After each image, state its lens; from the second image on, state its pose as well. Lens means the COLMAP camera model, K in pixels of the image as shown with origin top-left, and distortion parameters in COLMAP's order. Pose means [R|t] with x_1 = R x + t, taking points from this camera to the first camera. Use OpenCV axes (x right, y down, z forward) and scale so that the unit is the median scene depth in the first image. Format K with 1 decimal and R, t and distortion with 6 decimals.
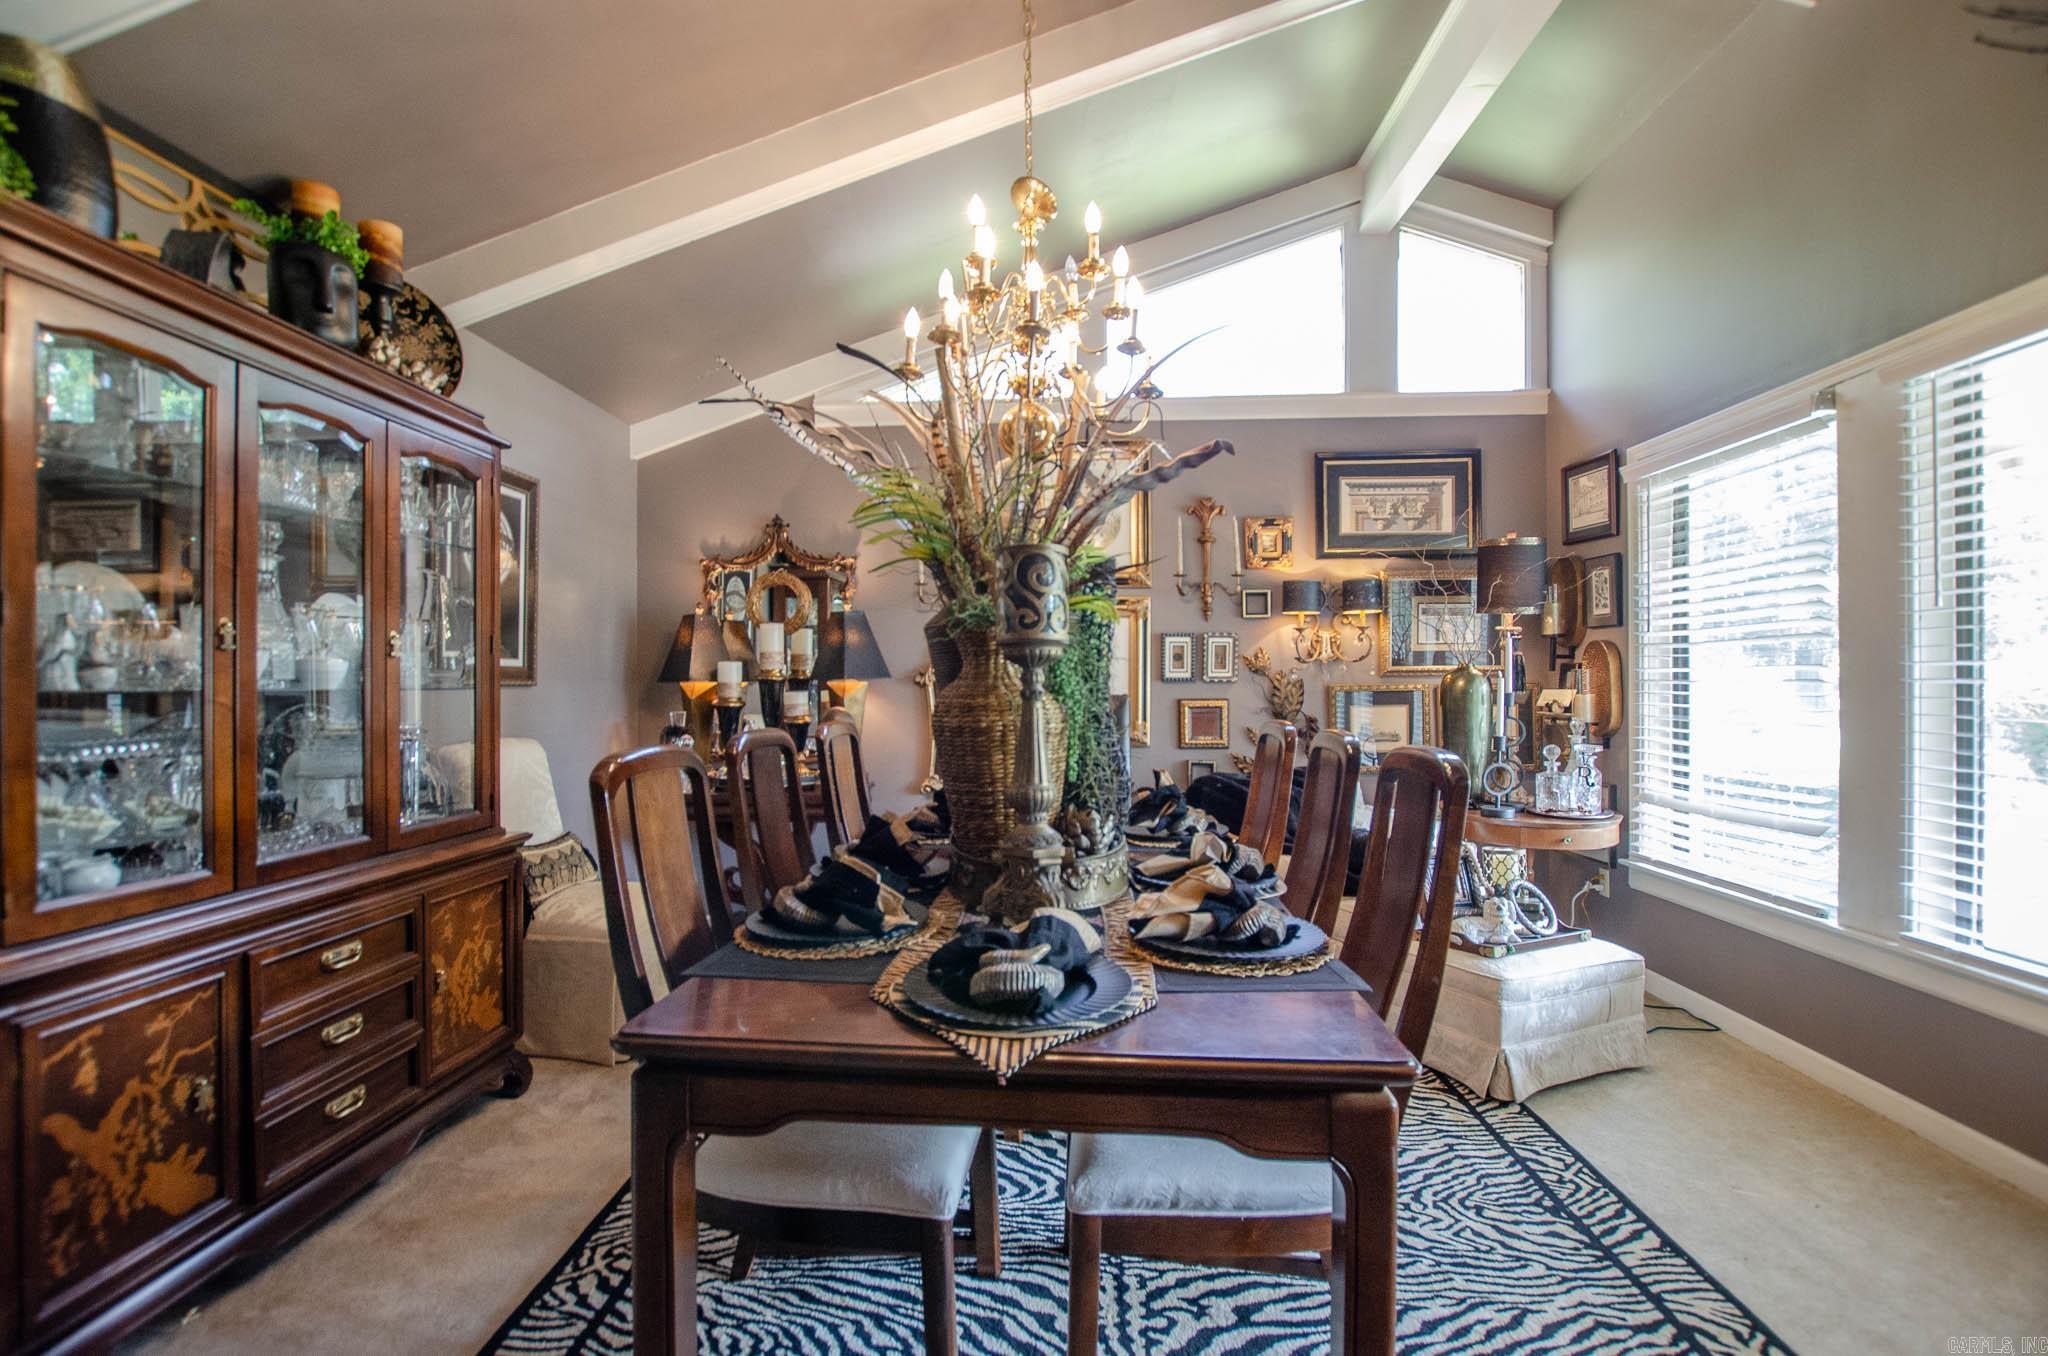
lens RADIAL K [[893.8, 0, 1013.5], [0, 893.8, 695.4], [0, 0, 1]] dist [-0.027666, 0.003319]
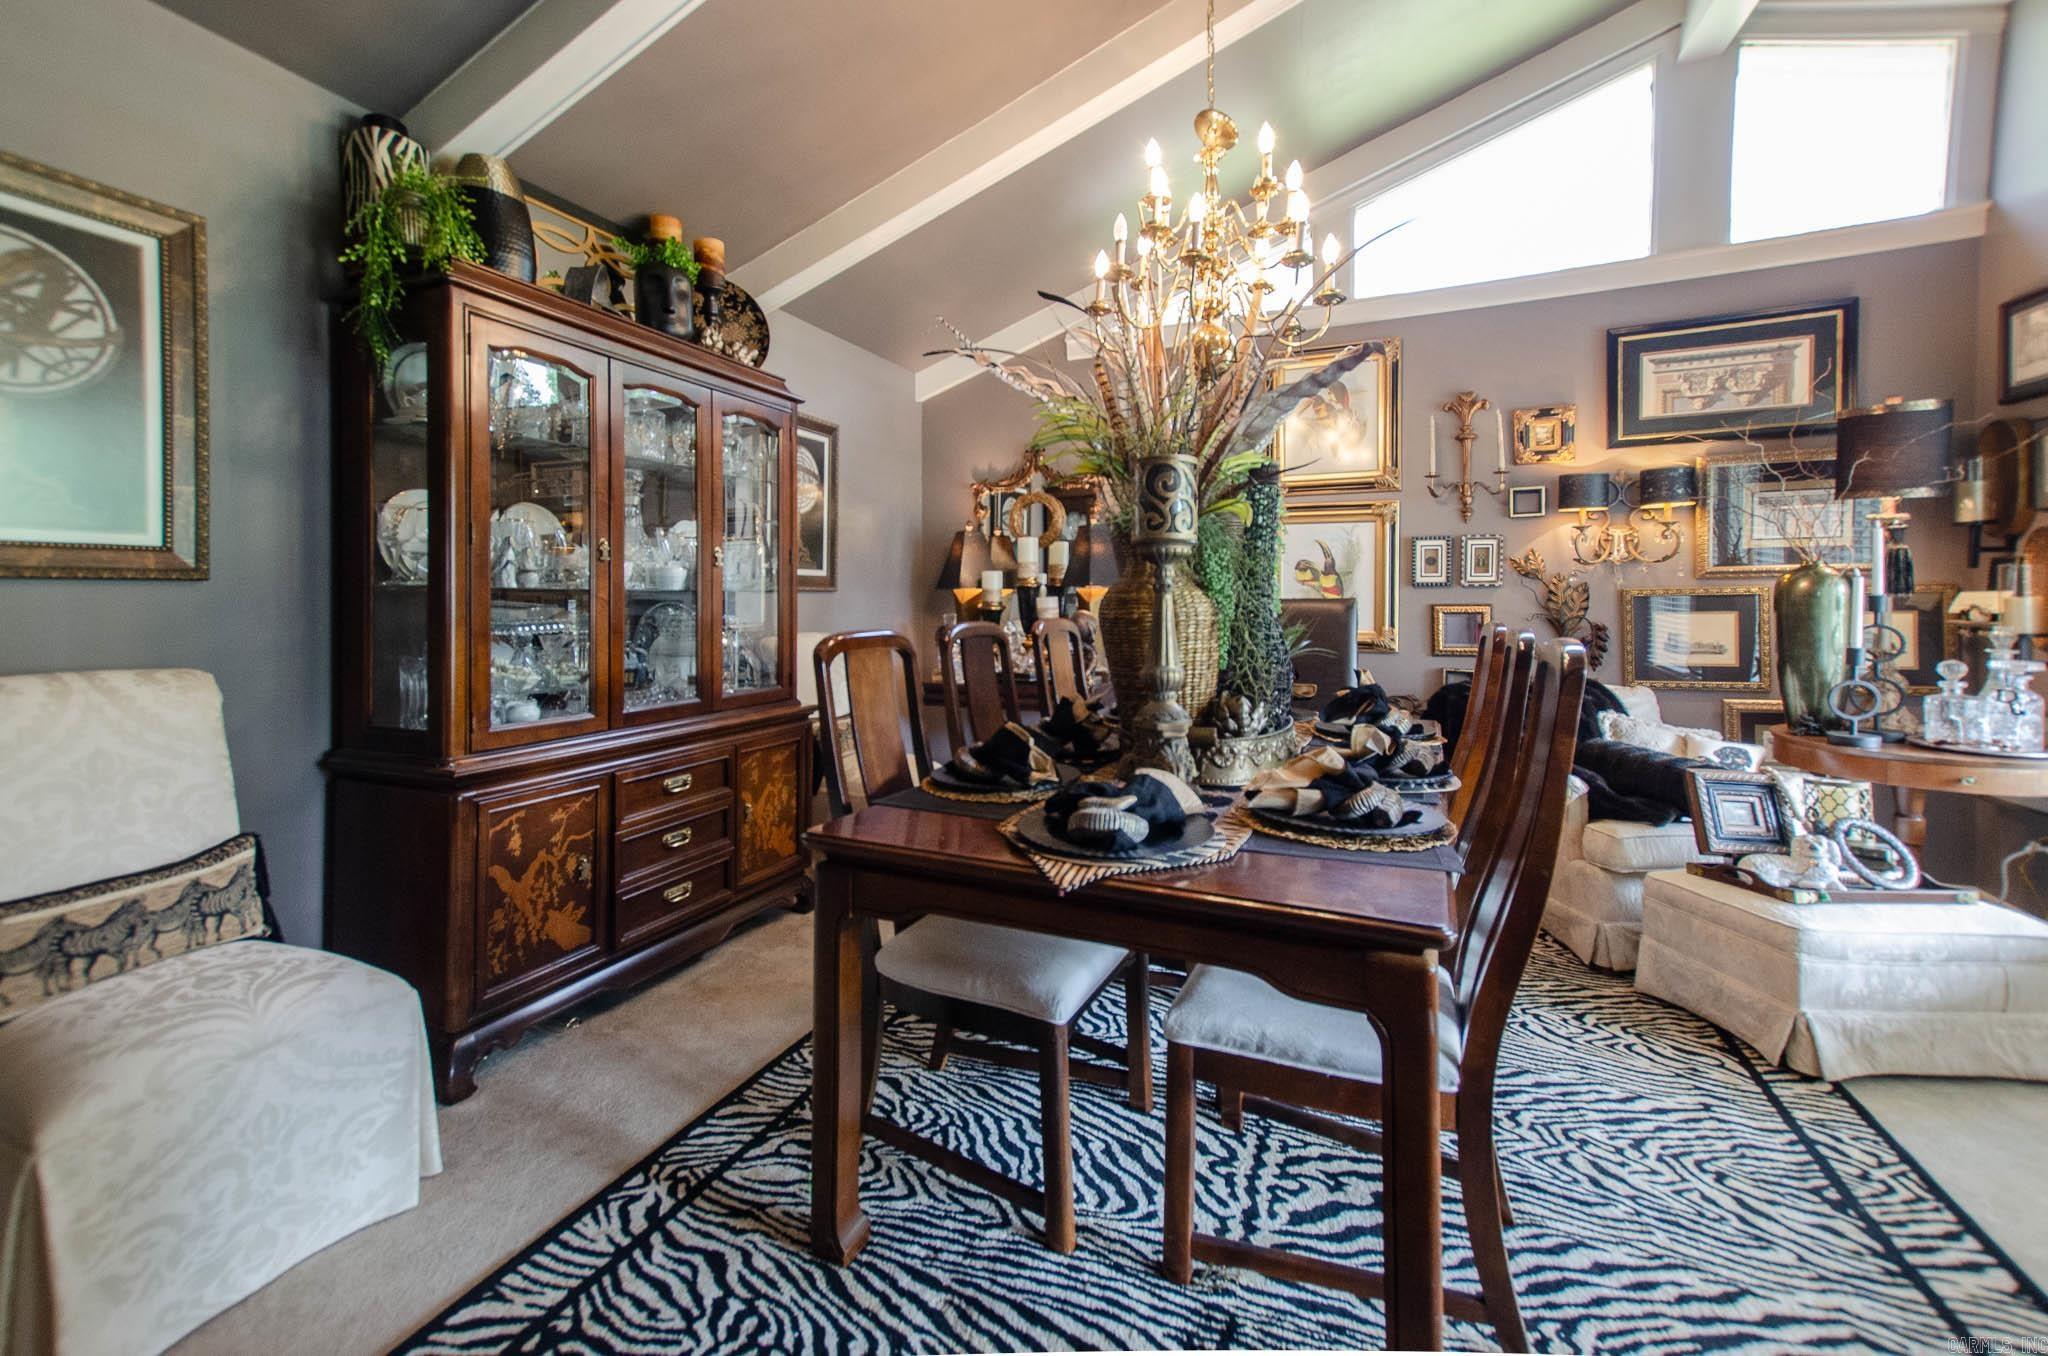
lens RADIAL K [[852.1, 0, 999.3], [0, 852.1, 609.4], [0, 0, 1]] dist [0.025126, 0.002180]
pose [[0.936527, 0.002442, -0.350587, 0.158325], [-0.001799, 0.999996, 0.002159, 0.018390], [0.350591, -0.001391, 0.936528, -0.069092]]
